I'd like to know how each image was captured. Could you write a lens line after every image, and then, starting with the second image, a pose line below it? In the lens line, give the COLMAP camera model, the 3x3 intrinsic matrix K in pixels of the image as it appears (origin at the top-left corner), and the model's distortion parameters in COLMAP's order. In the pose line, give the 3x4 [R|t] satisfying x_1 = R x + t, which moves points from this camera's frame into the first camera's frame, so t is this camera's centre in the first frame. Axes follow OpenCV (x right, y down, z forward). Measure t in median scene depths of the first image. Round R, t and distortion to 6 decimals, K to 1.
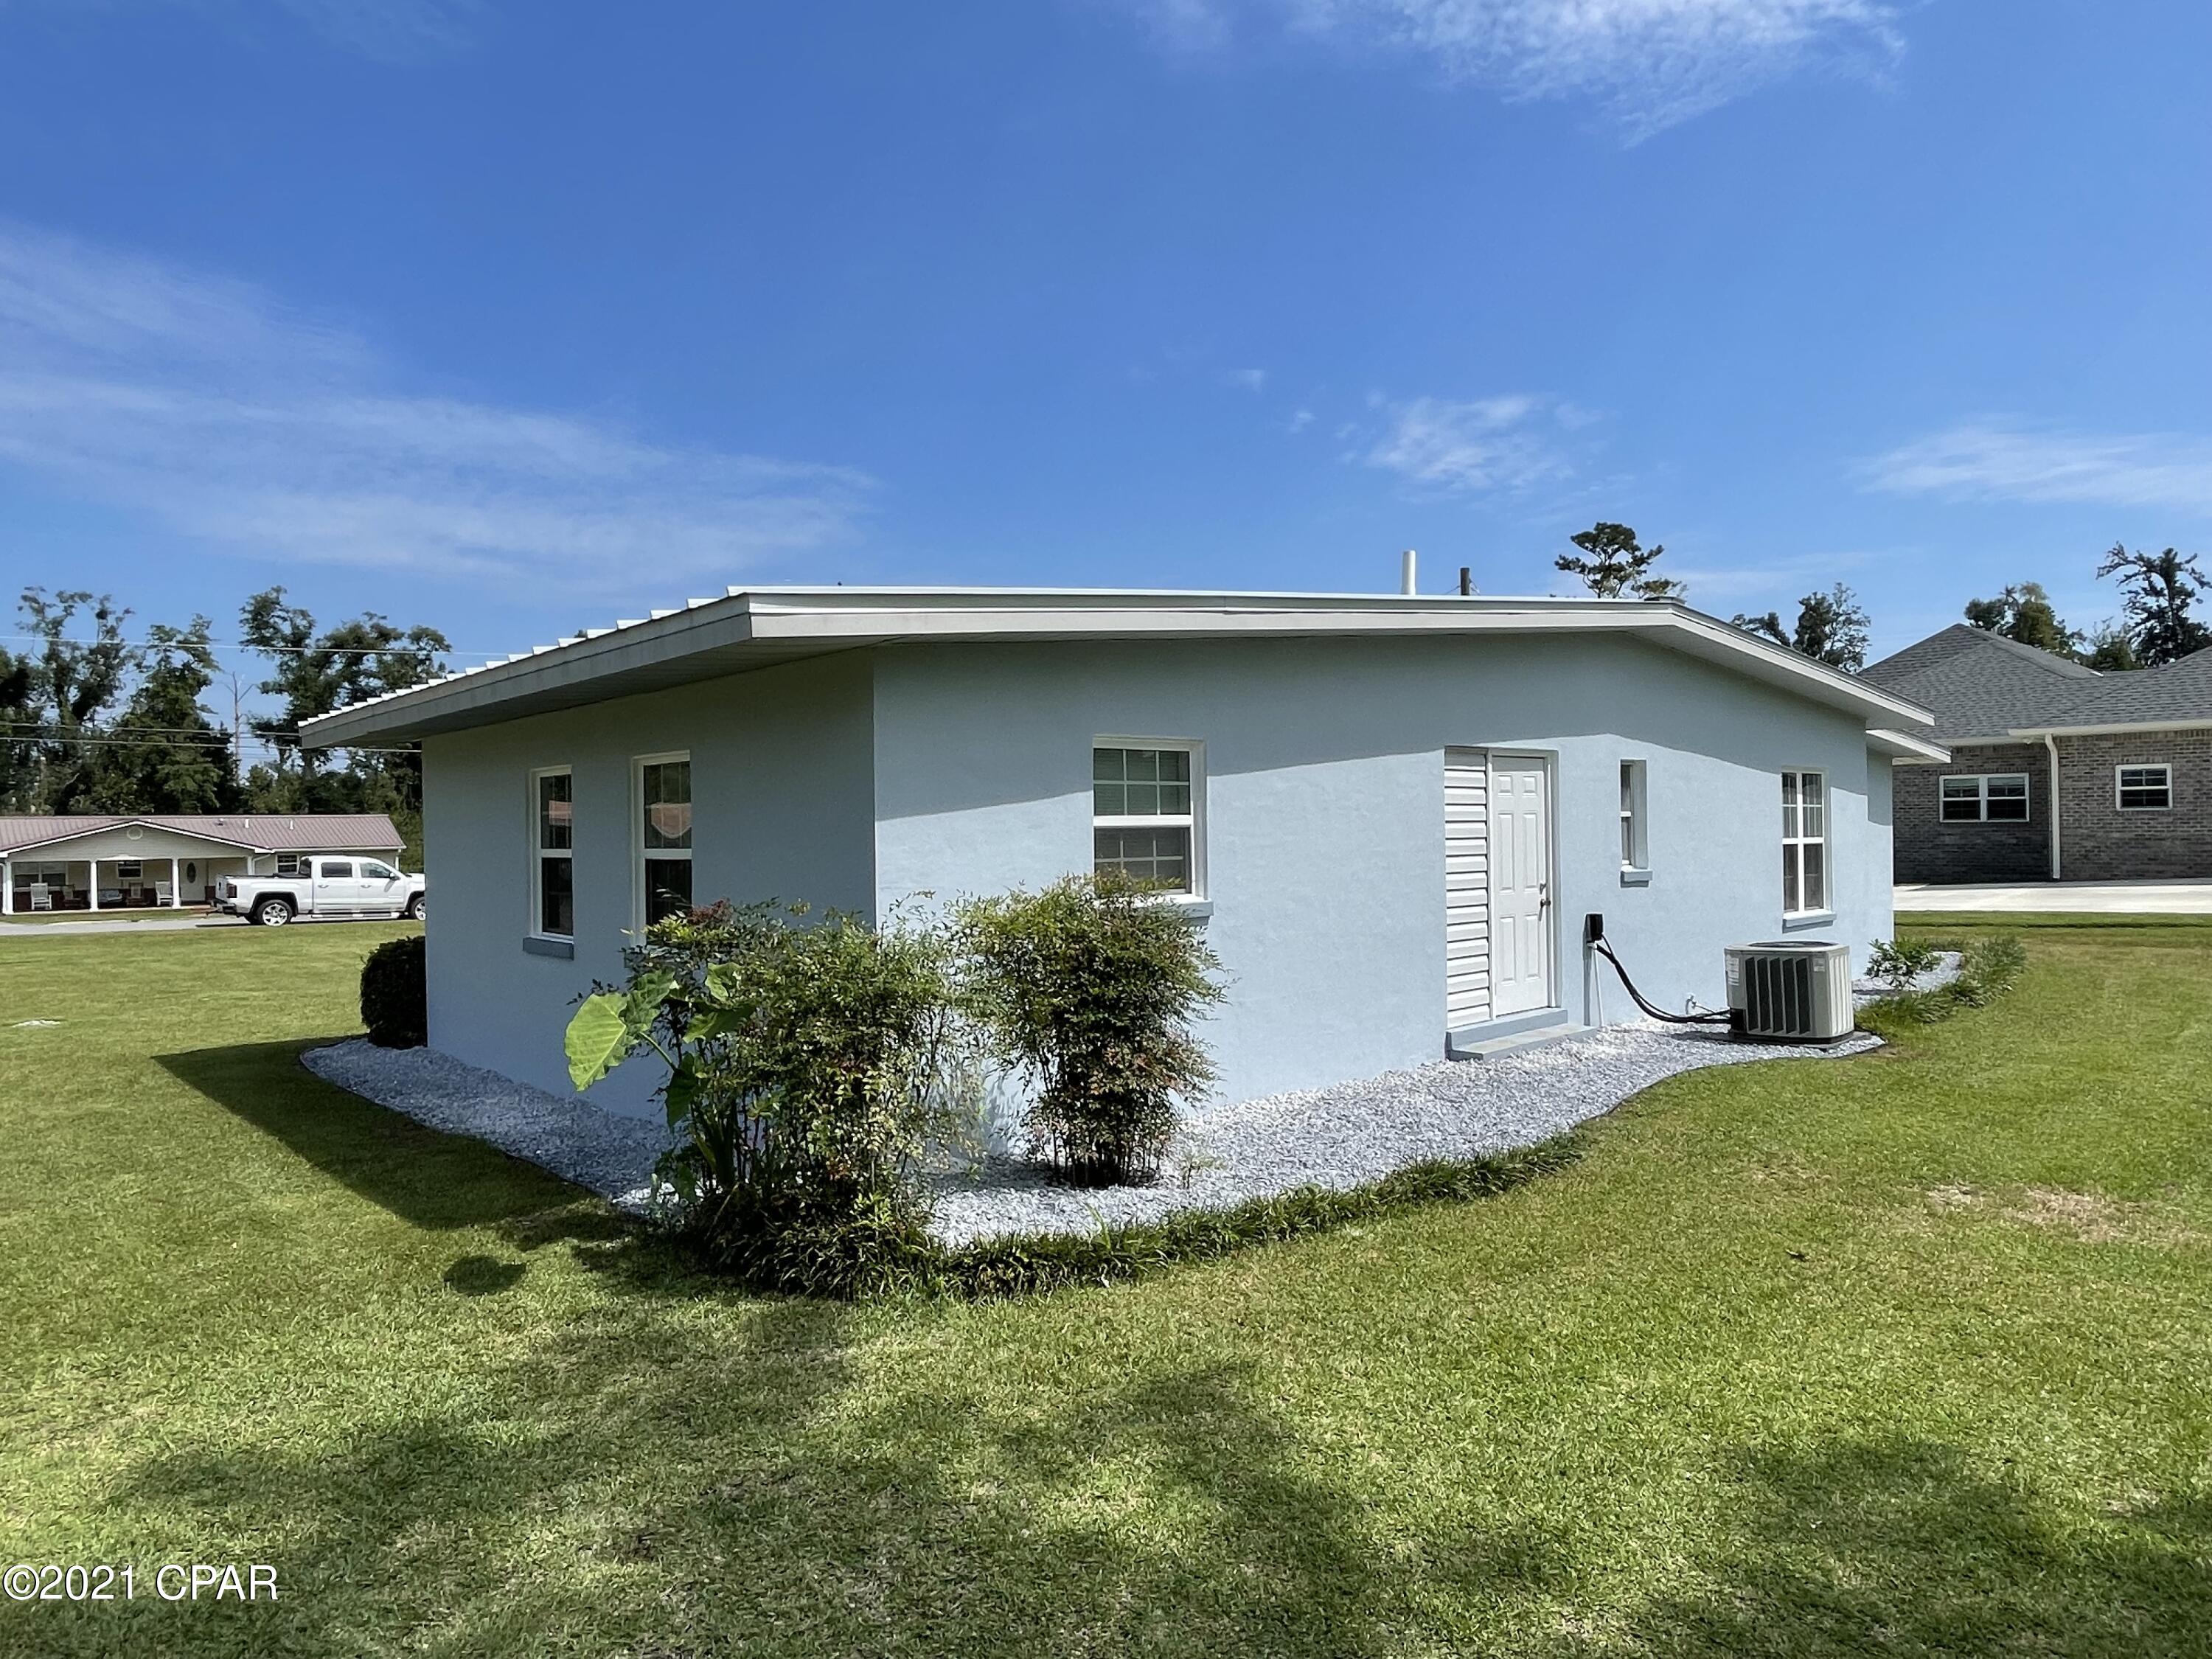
lens RADIAL K [[1373.2, 0, 1089.3], [0, 1373.2, 828.4], [0, 0, 1]] dist [0.001949, -0.000642]
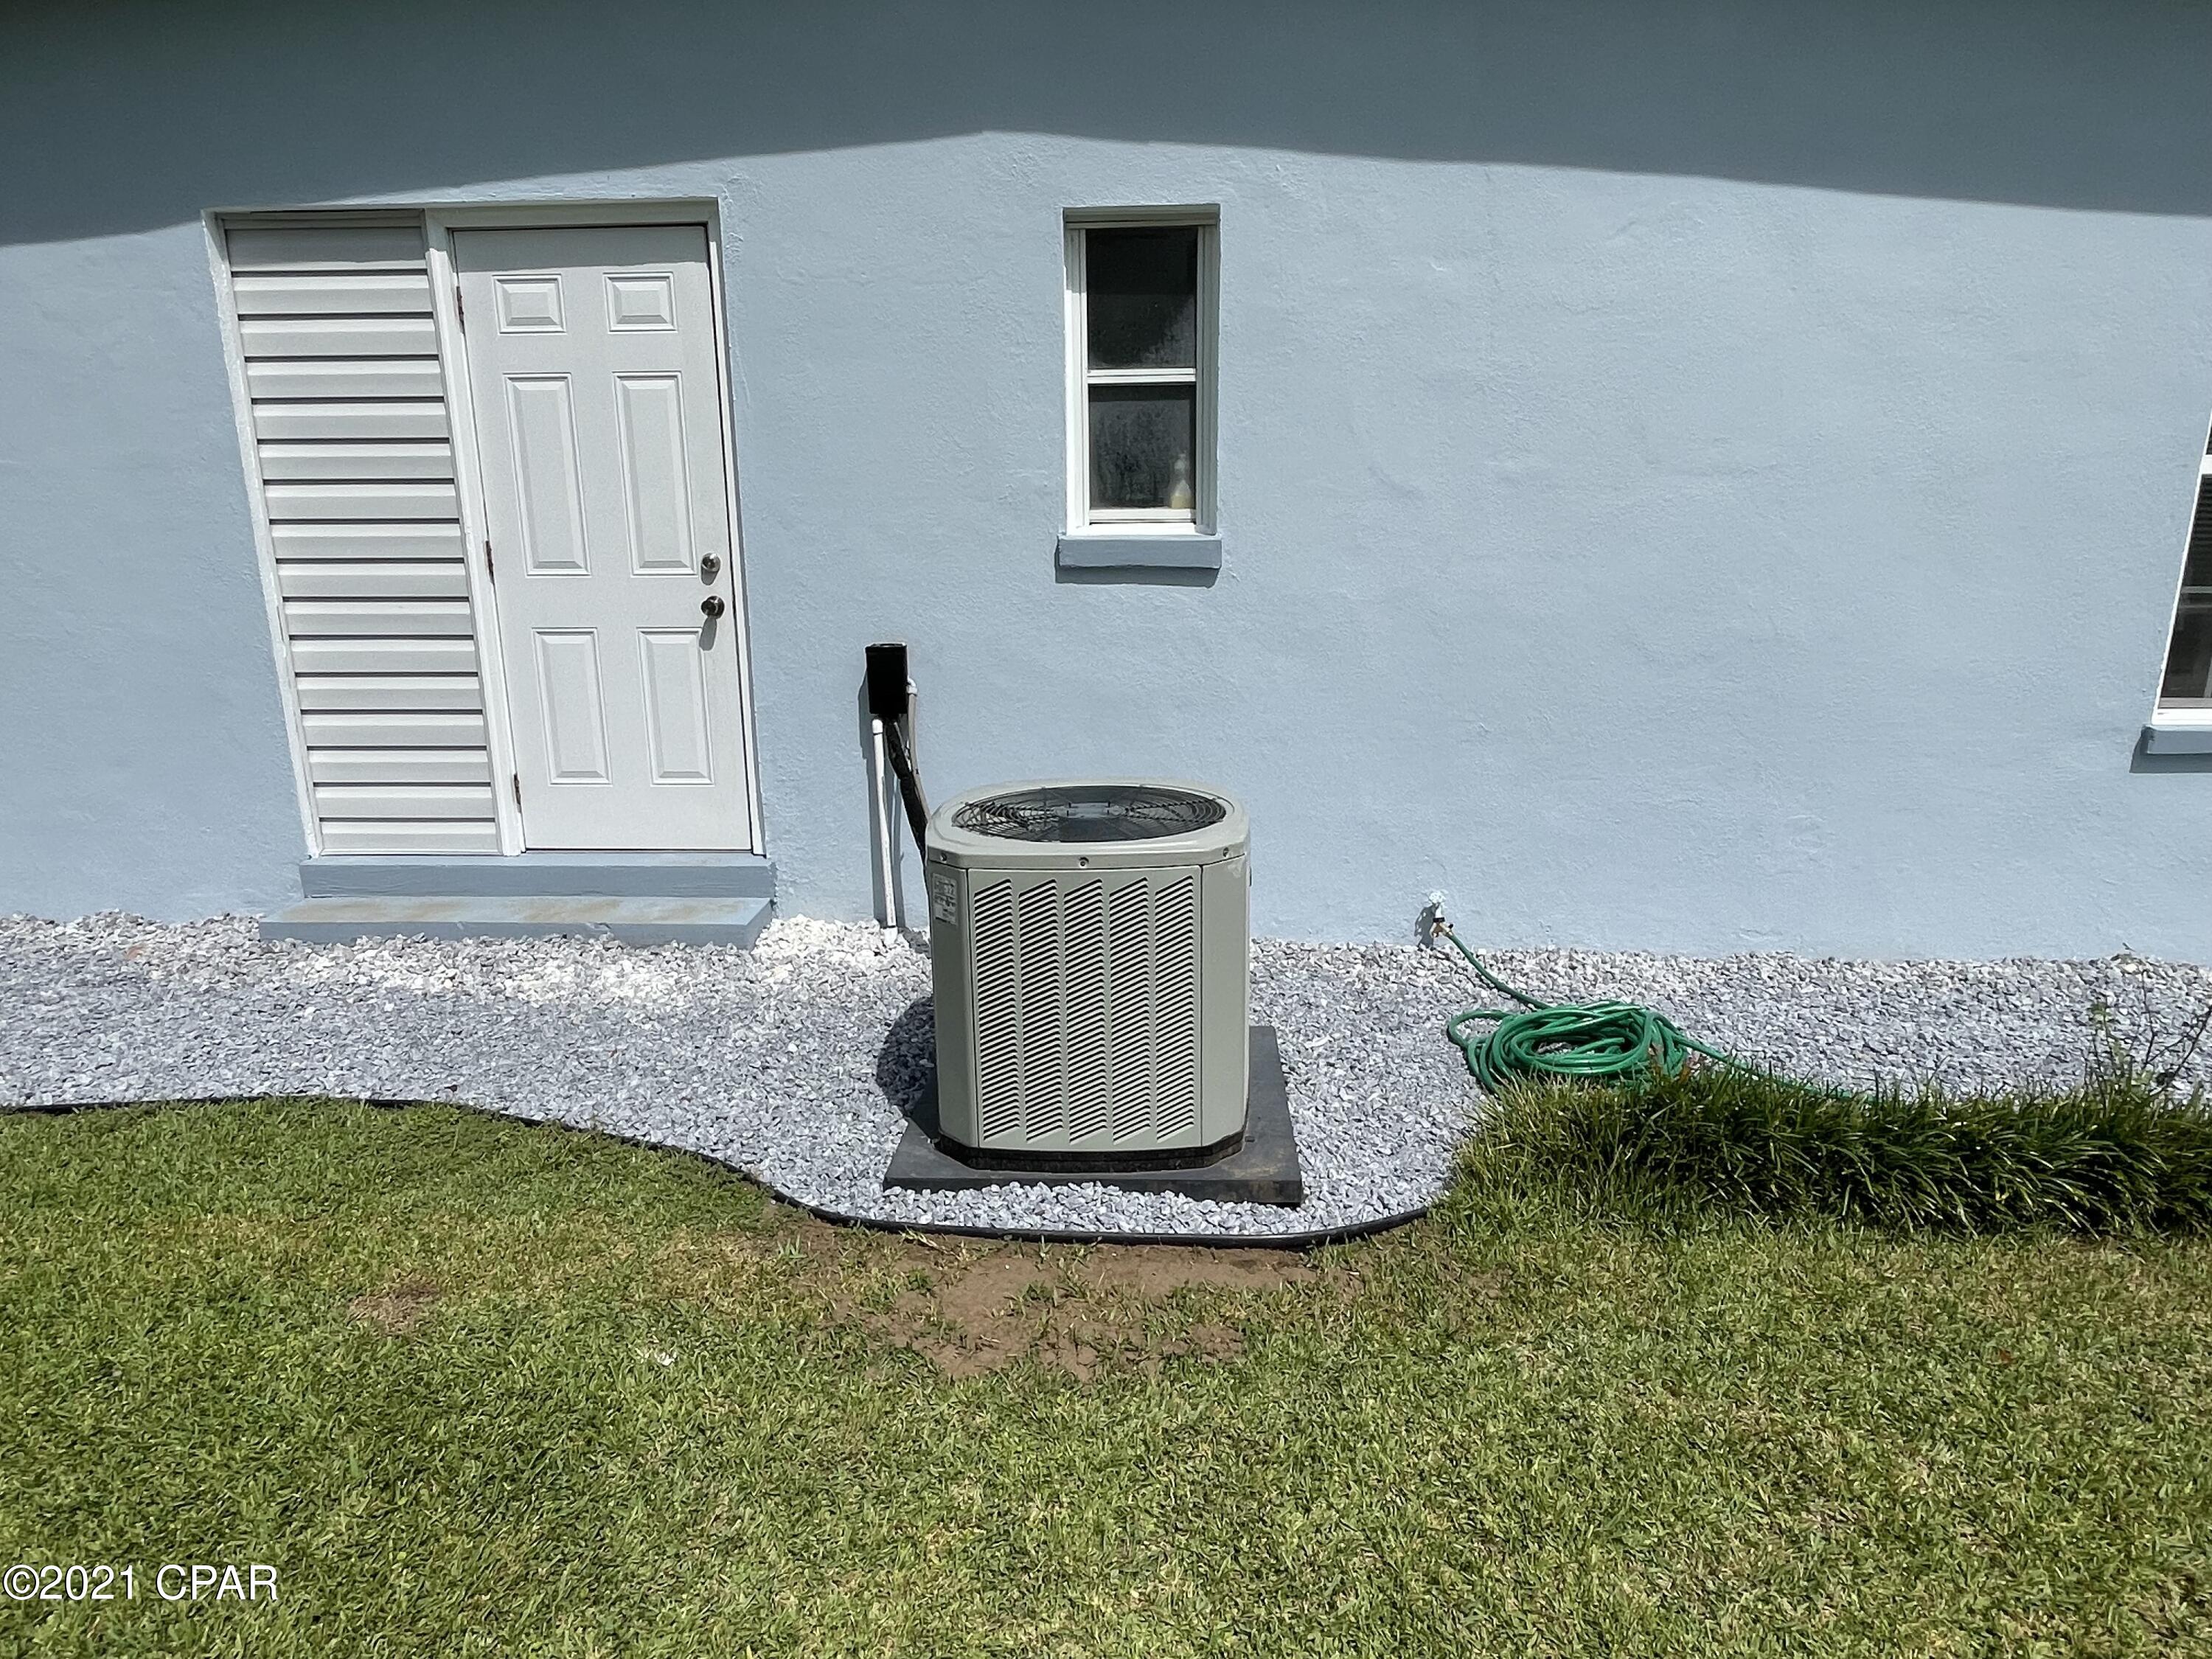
lens RADIAL K [[1373.2, 0, 1089.3], [0, 1373.2, 828.4], [0, 0, 1]] dist [0.001949, -0.000642]
pose [[0.708882, 0.187890, -0.679841, 0.633541], [0.000367, 0.963768, 0.266743, 0.007615], [0.705327, -0.189339, 0.683129, 0.714159]]
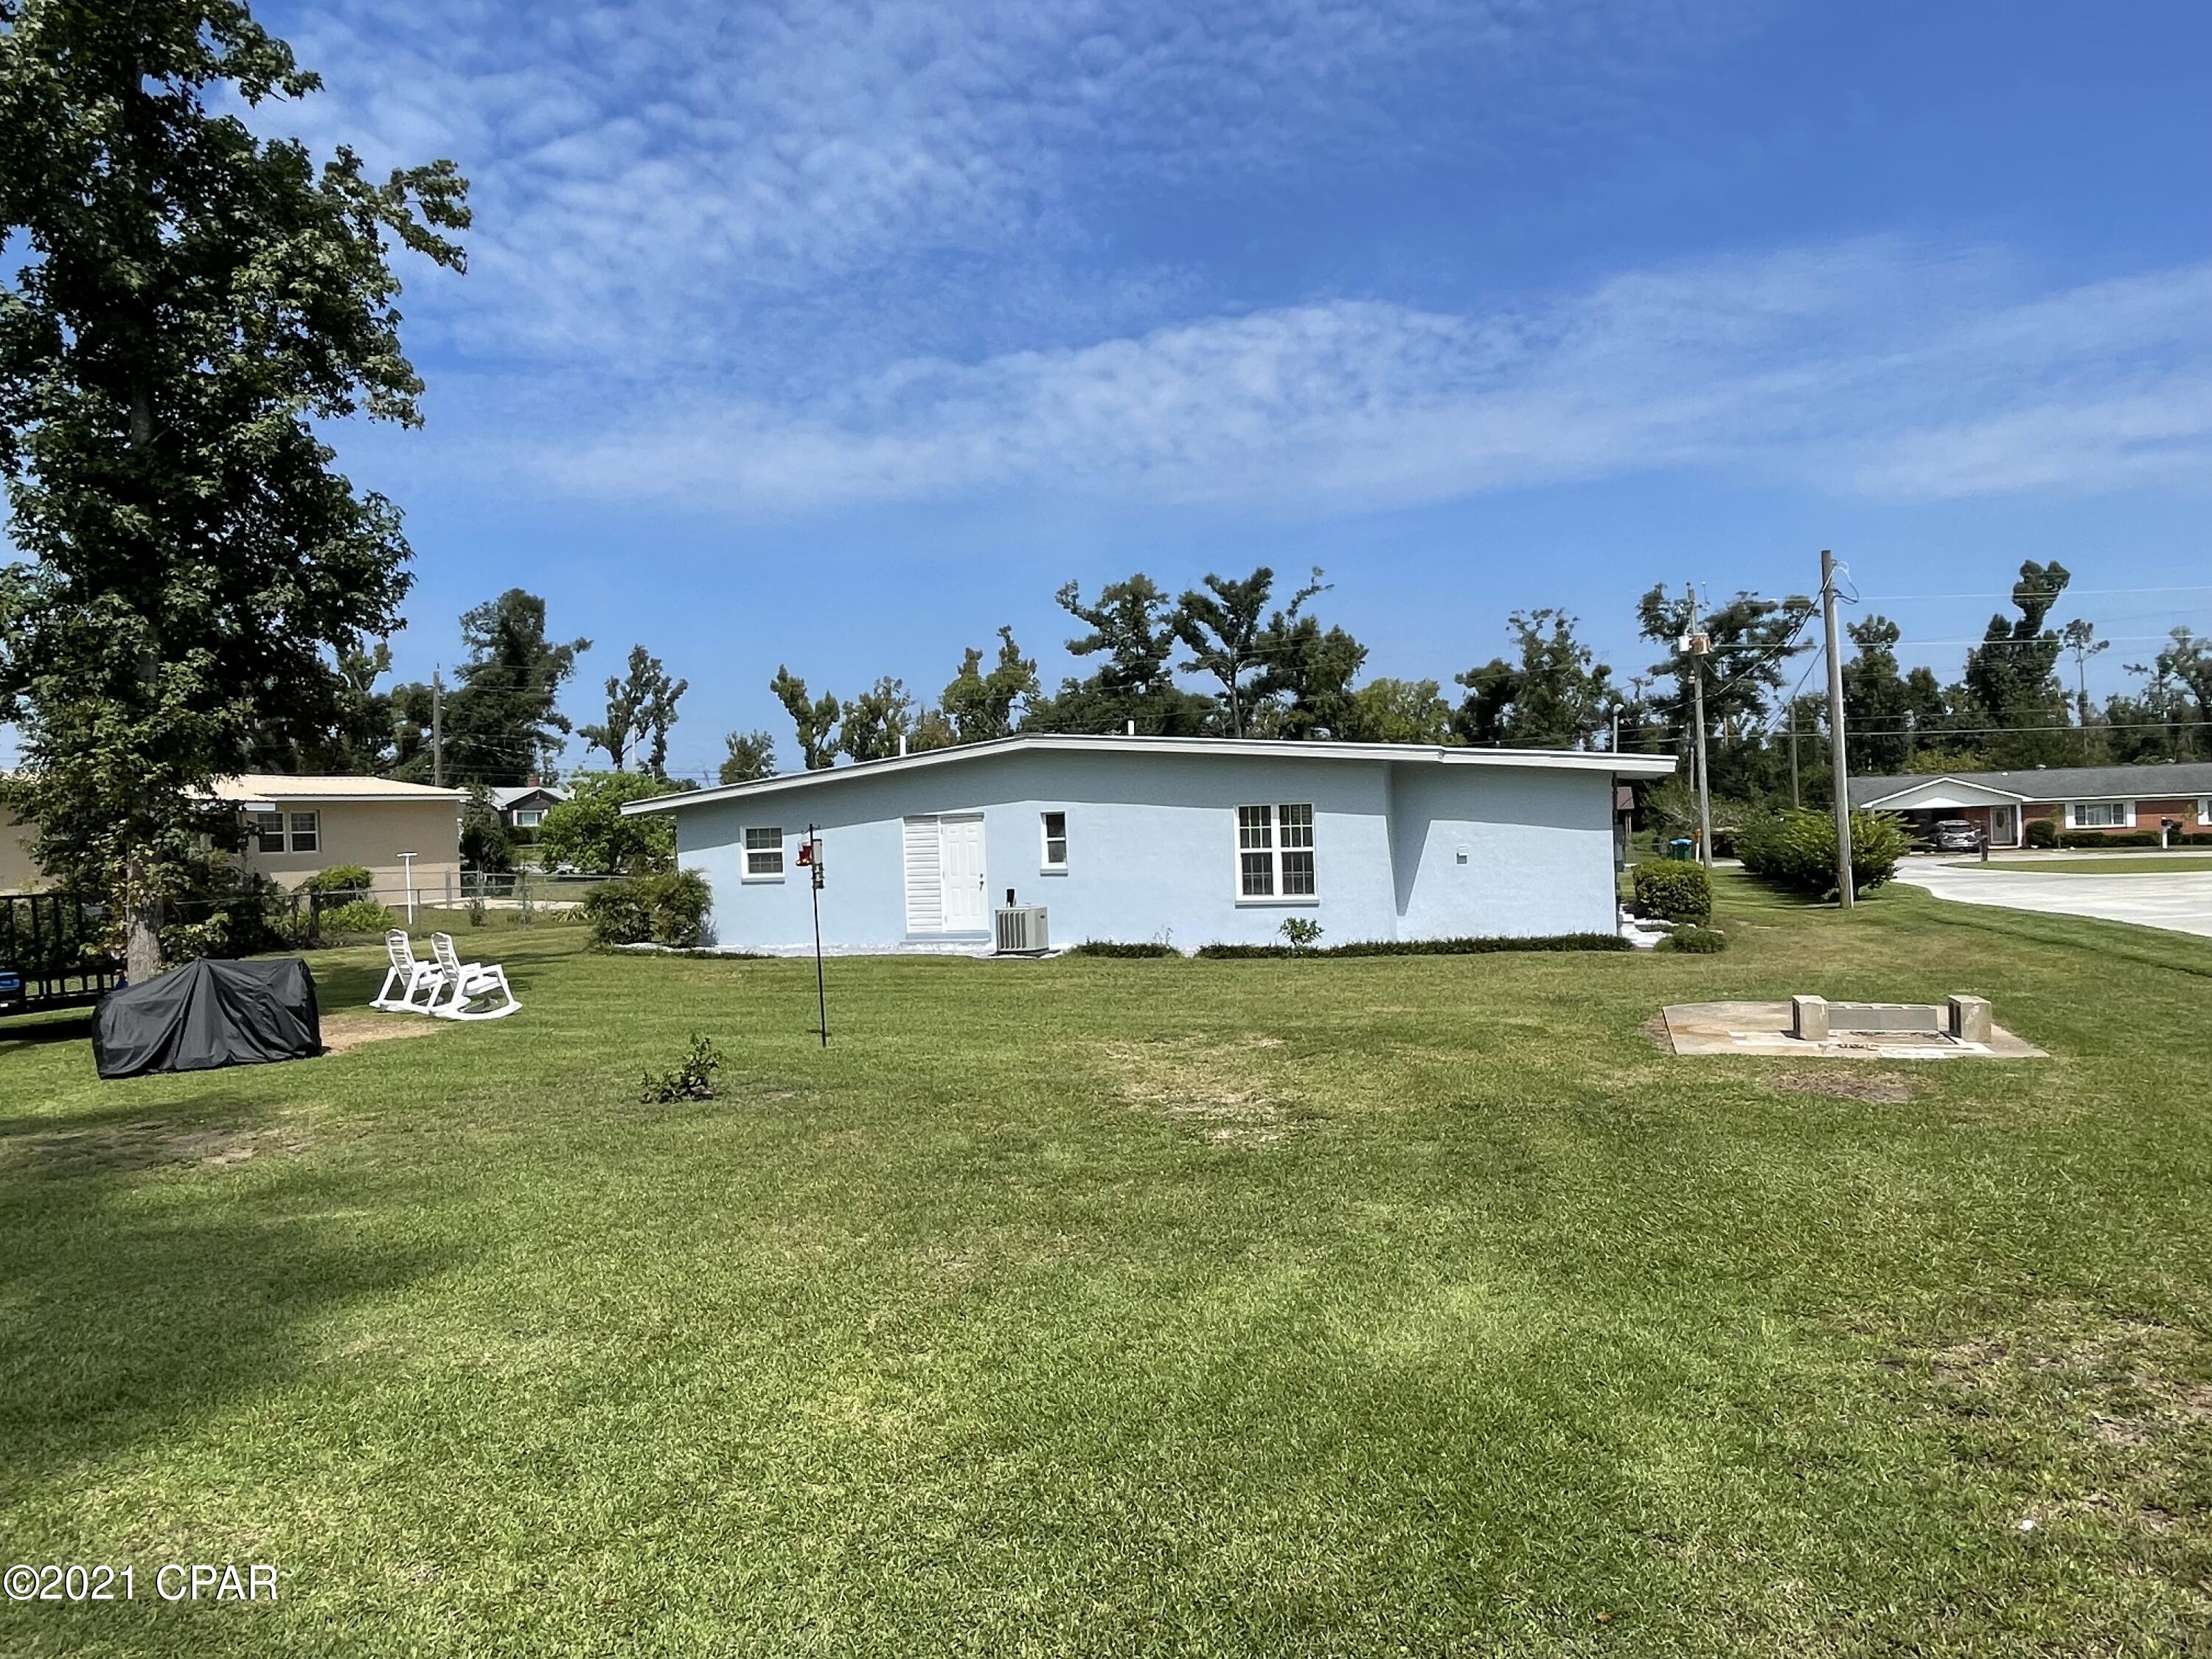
lens RADIAL K [[1373.2, 0, 1089.3], [0, 1373.2, 828.4], [0, 0, 1]] dist [0.001949, -0.000642]
pose [[0.468670, 0.000405, -0.883373, 2.088754], [0.034600, 0.999224, 0.018815, -0.059583], [0.882695, -0.039383, 0.468292, 0.132040]]
